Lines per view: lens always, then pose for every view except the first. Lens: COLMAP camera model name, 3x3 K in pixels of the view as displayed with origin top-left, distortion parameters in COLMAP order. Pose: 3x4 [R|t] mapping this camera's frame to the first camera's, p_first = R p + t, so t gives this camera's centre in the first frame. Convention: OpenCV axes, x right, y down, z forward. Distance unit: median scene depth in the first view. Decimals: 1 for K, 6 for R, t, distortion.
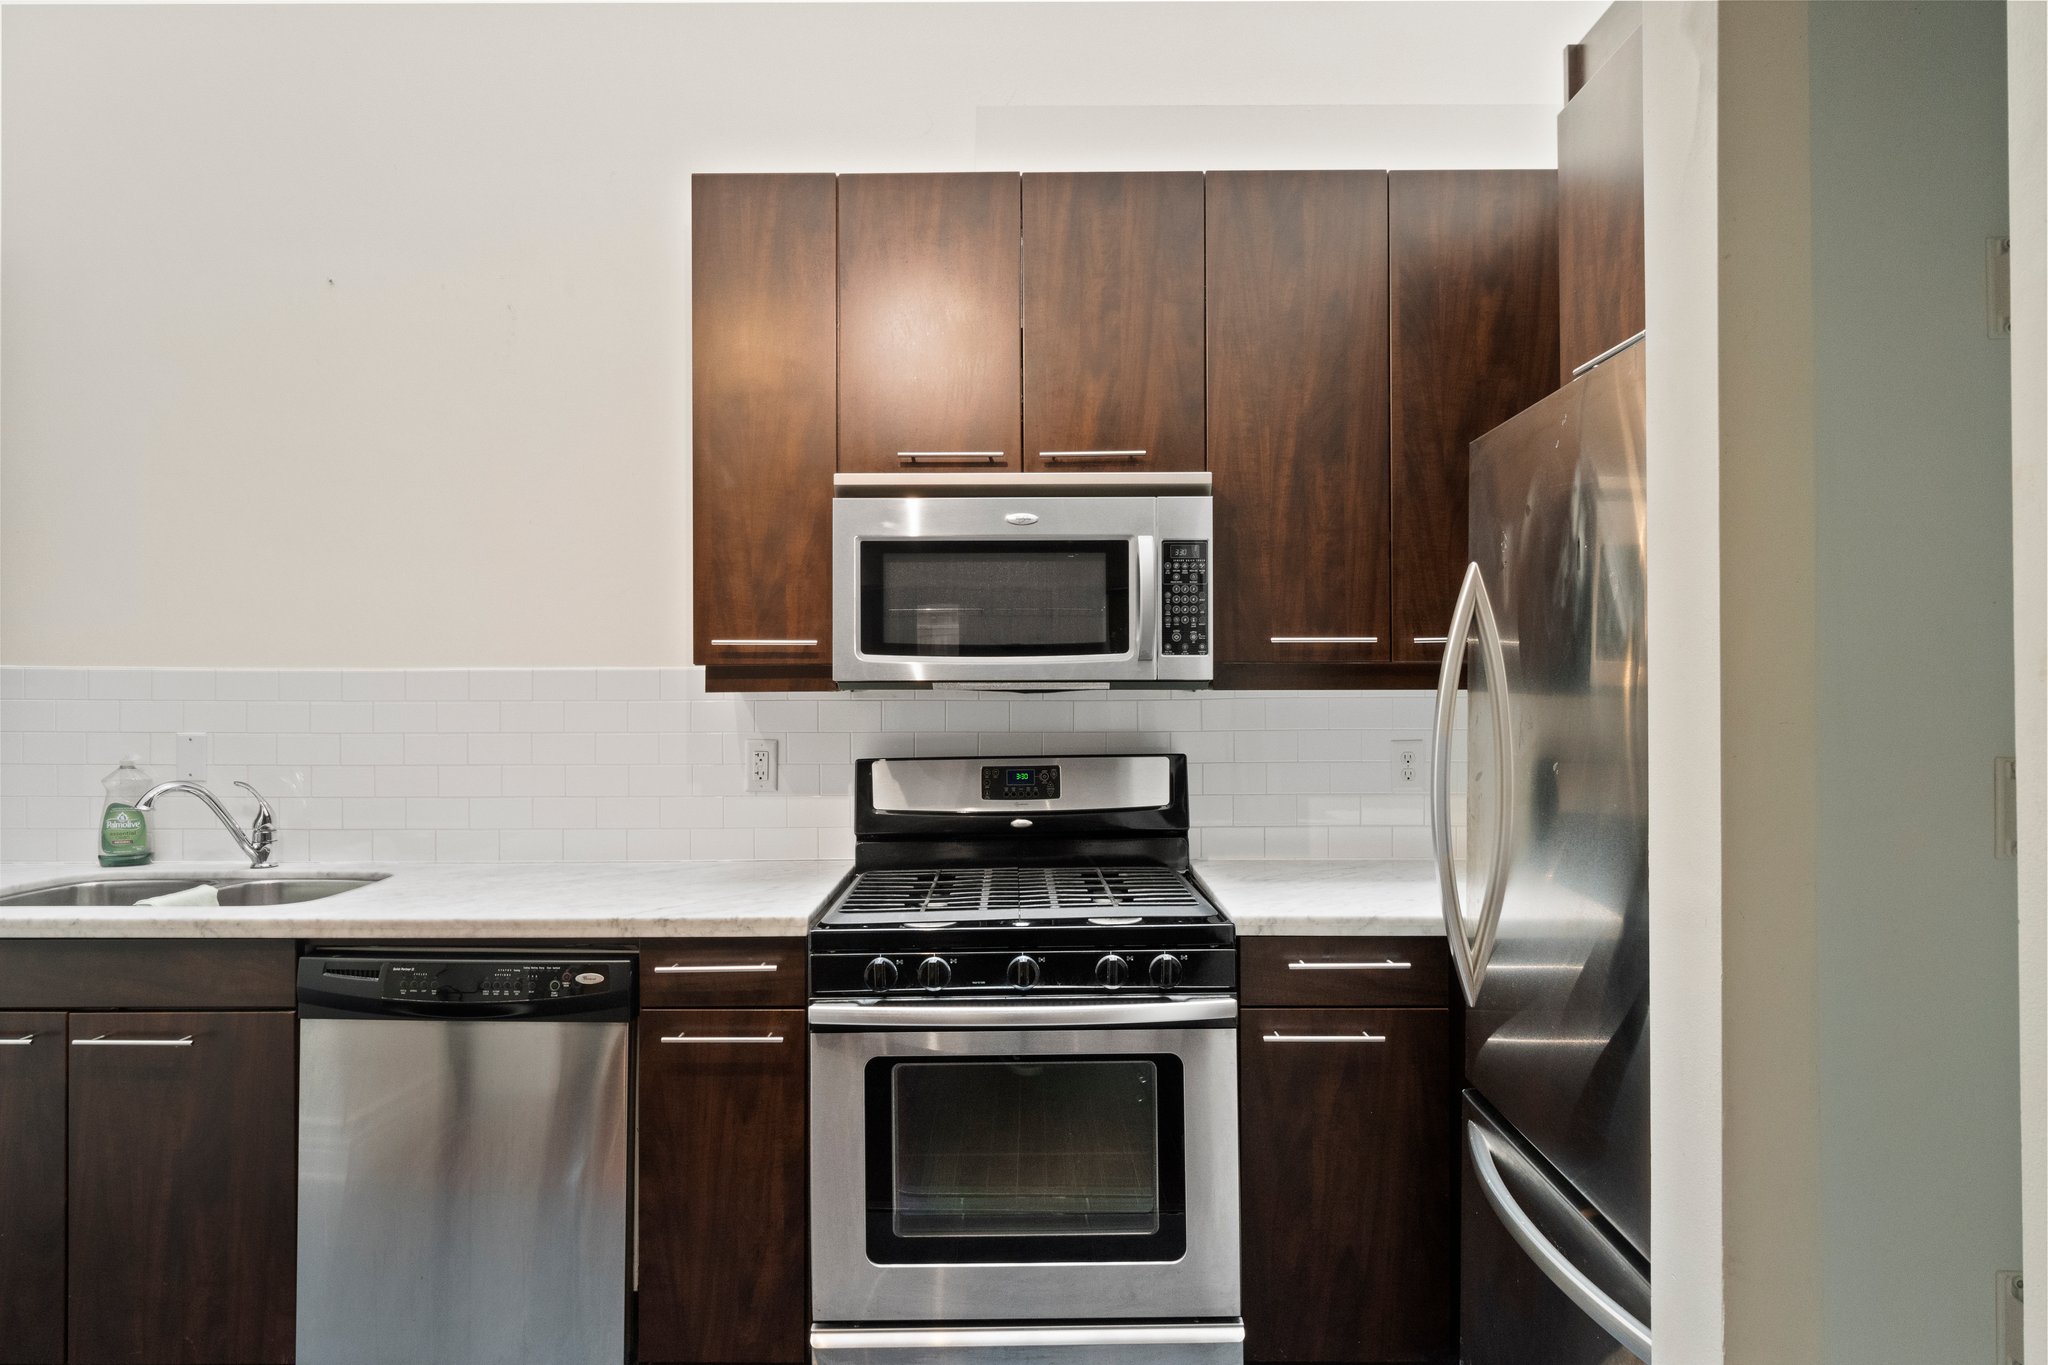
lens RADIAL K [[1073.0, 0, 1027.8], [0, 1073.0, 691.3], [0, 0, 1]] dist [-0.000052, 0.000200]
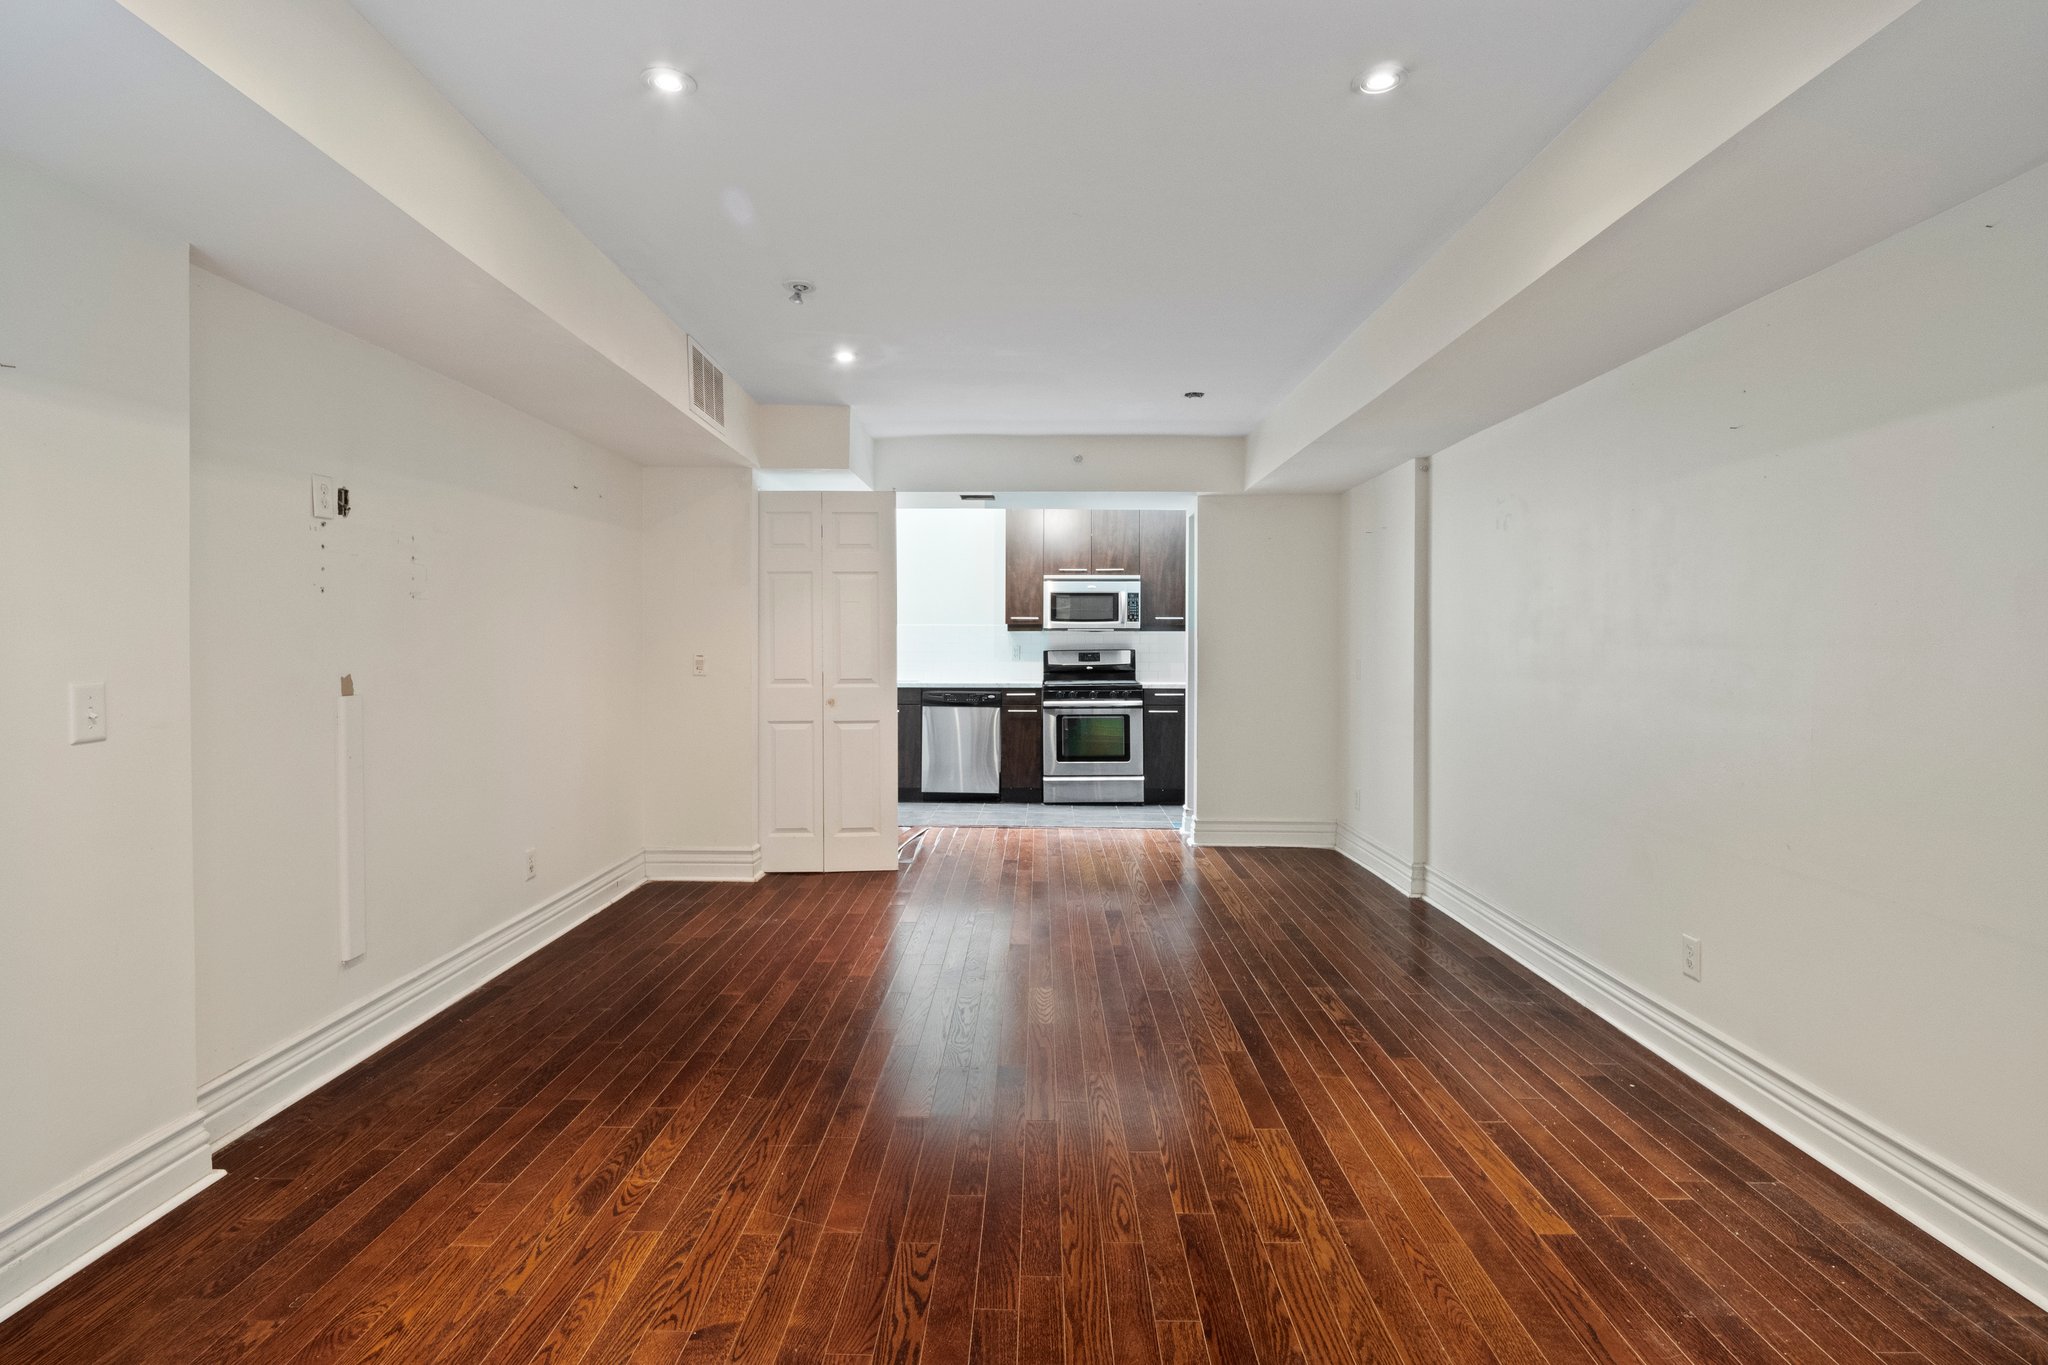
lens RADIAL K [[996.4, 0, 1025.7], [0, 996.4, 666.3], [0, 0, 1]] dist [-0.008559, -0.002562]
pose [[0.999721, 0.005194, -0.023036, -0.162779], [-0.005021, 0.999959, 0.007549, 0.103566], [0.023074, -0.007431, 0.999706, -2.673322]]
